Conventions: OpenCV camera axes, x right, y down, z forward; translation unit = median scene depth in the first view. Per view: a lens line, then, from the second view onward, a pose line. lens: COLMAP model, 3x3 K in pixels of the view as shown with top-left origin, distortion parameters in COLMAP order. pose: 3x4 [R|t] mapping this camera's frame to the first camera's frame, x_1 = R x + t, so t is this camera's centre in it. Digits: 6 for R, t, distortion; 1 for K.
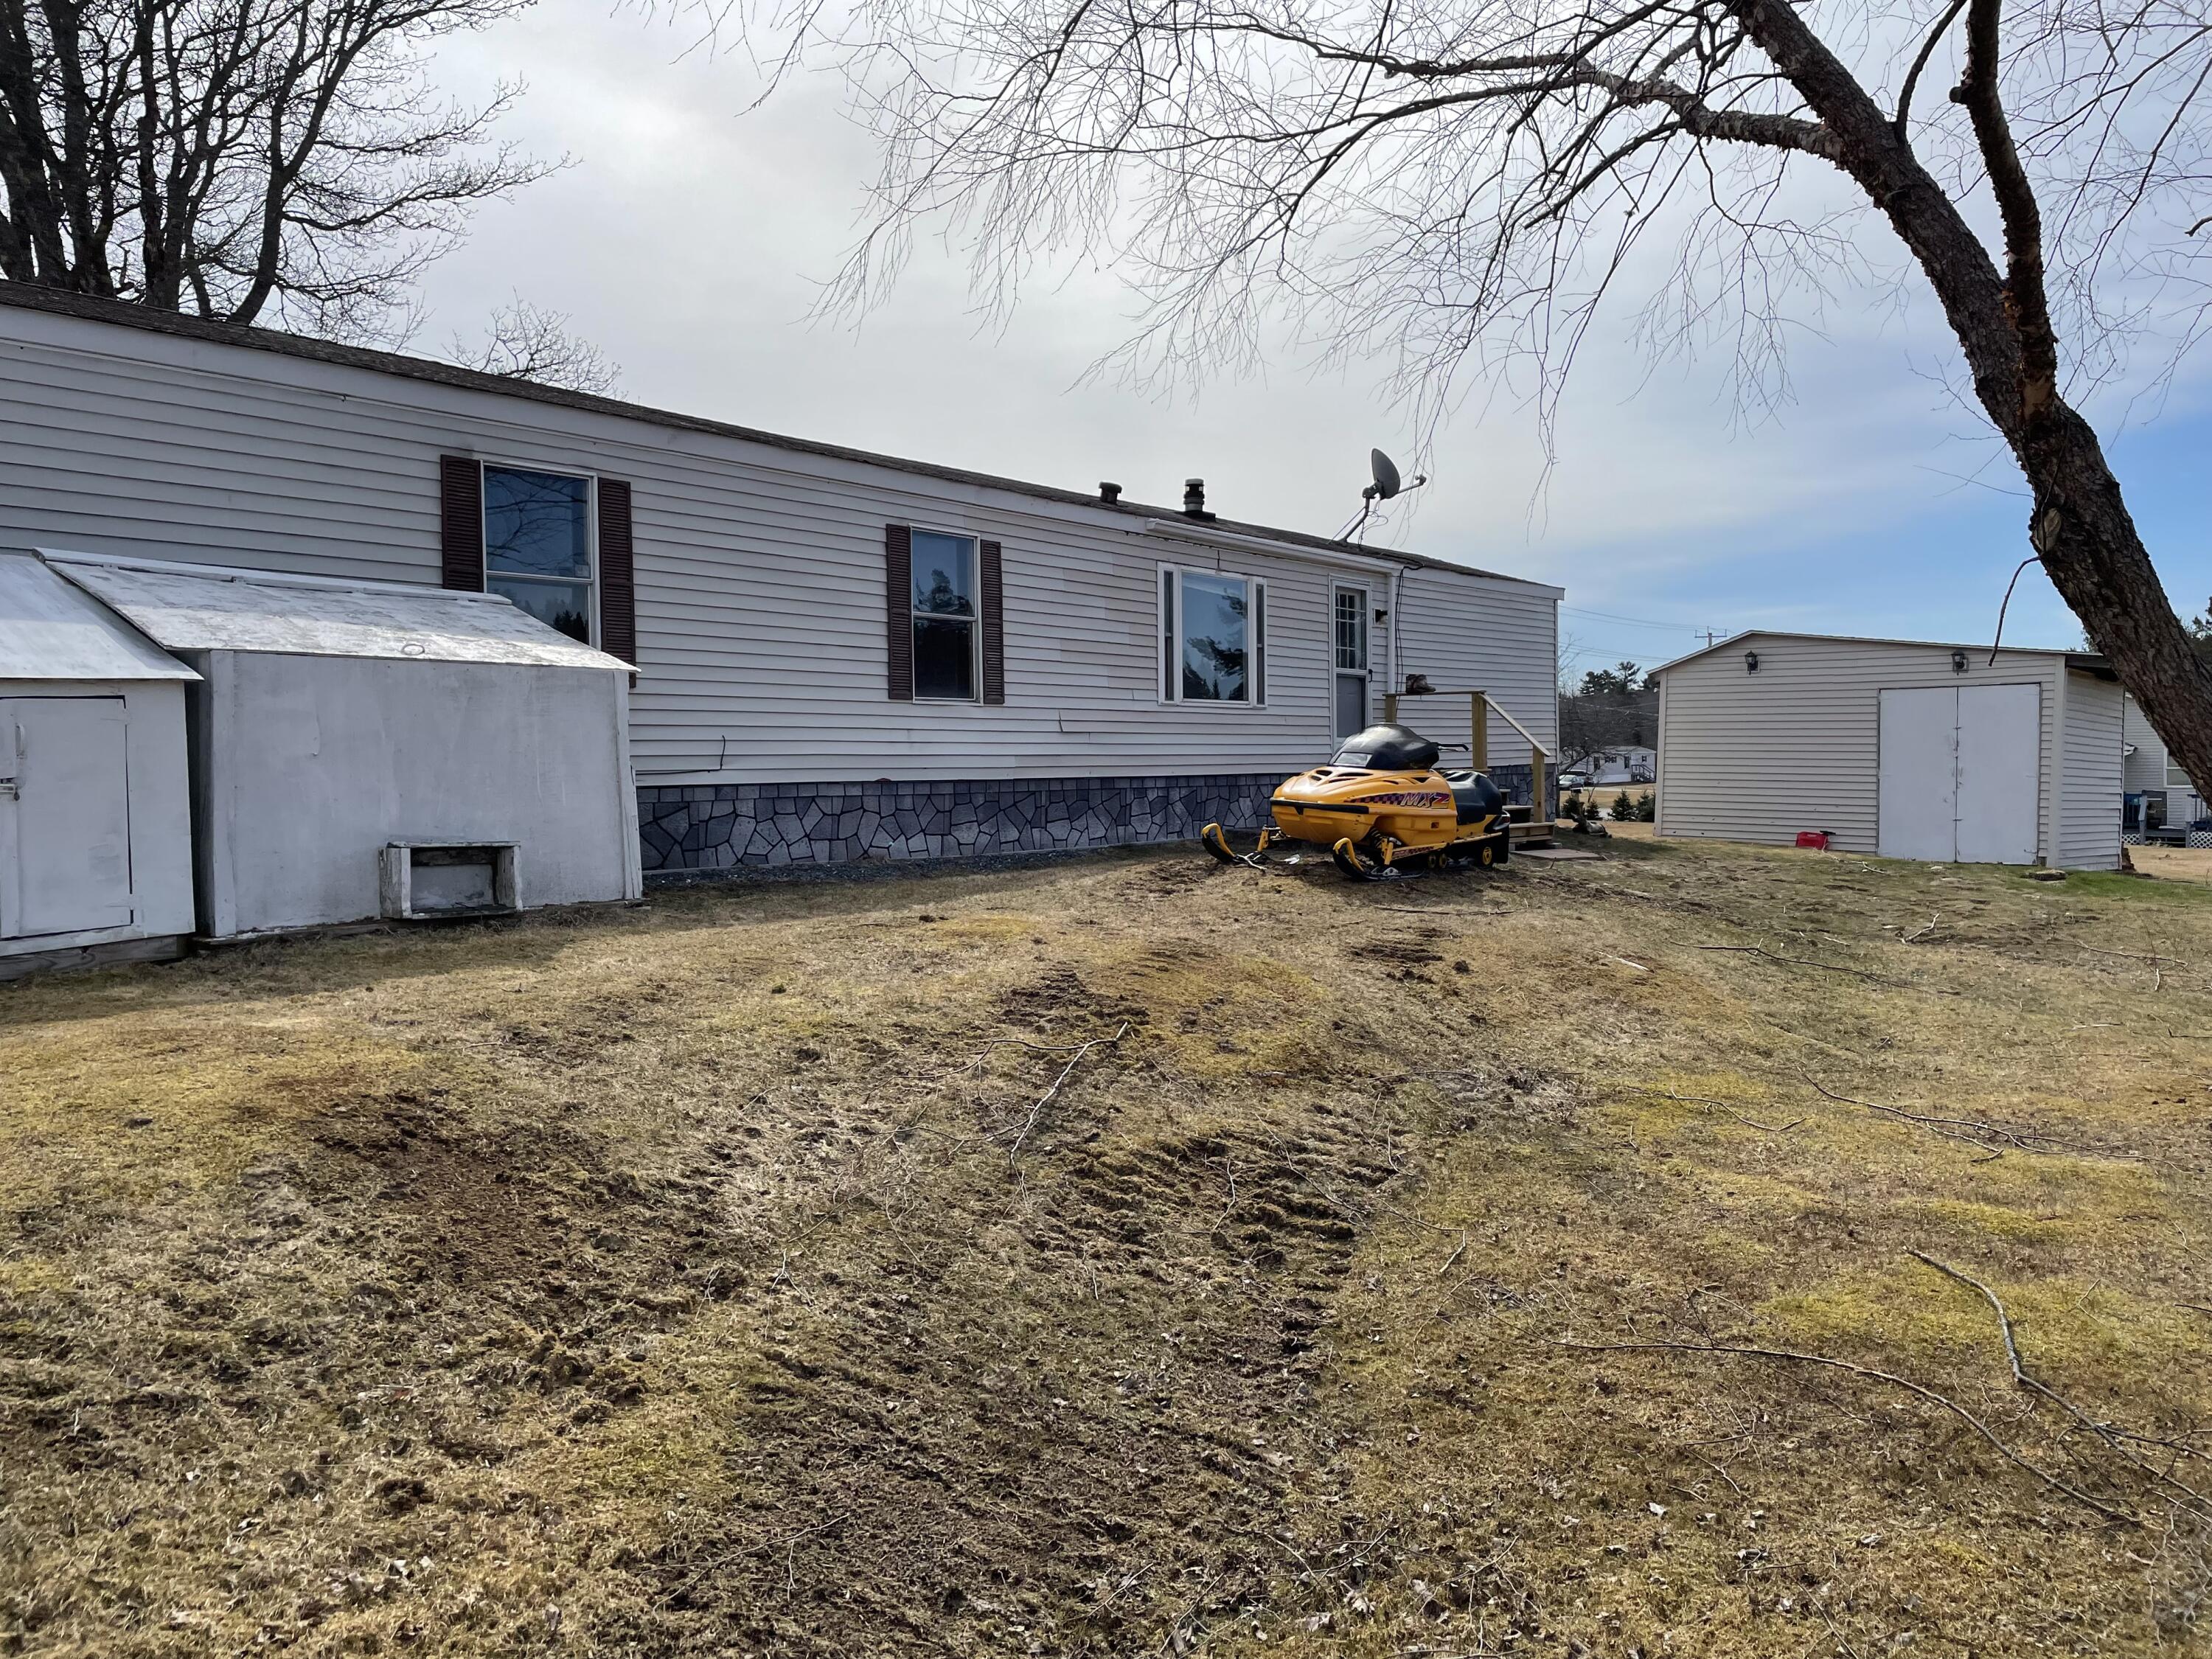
lens RADIAL K [[1653.0, 0, 1111.1], [0, 1653.0, 816.6], [0, 0, 1]] dist [0.036579, -0.004106]
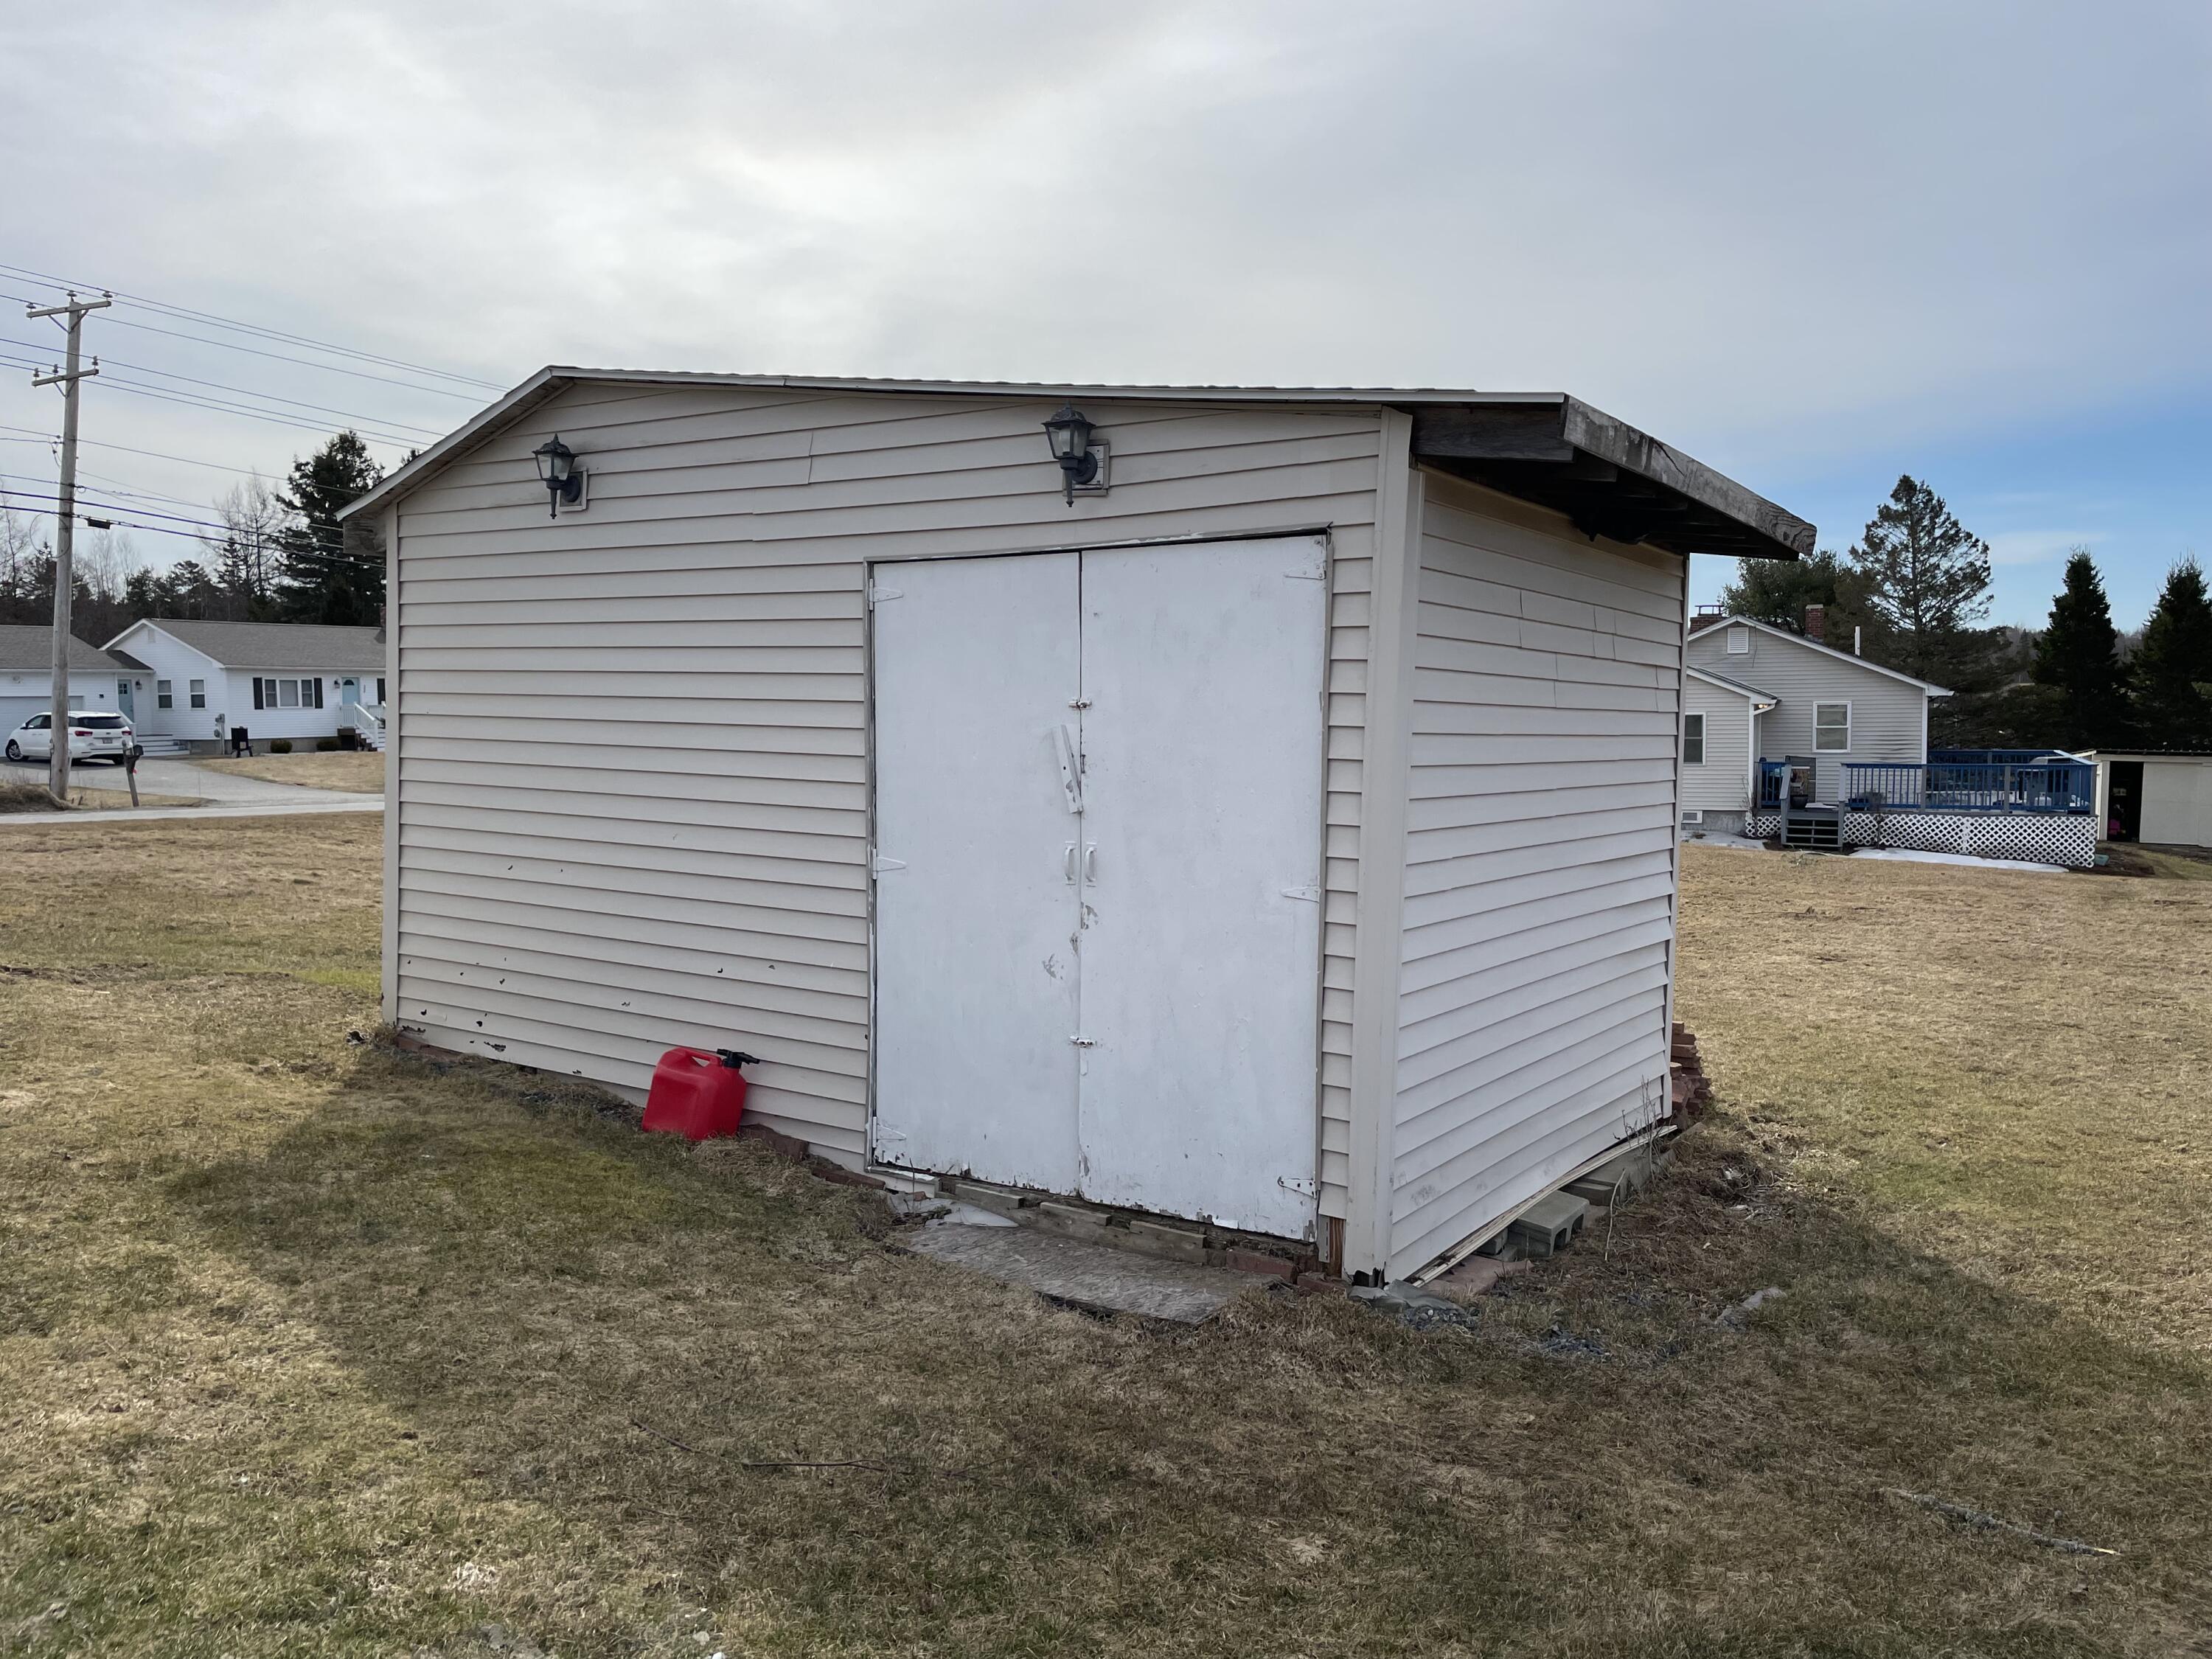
lens RADIAL K [[1653.0, 0, 1098.7], [0, 1653.0, 834.8], [0, 0, 1]] dist [0.036579, -0.004106]
pose [[0.988388, -0.011733, 0.151500, 0.436000], [0.003911, 0.998648, 0.051828, -0.042694], [-0.151903, -0.050634, 0.987098, 0.682407]]
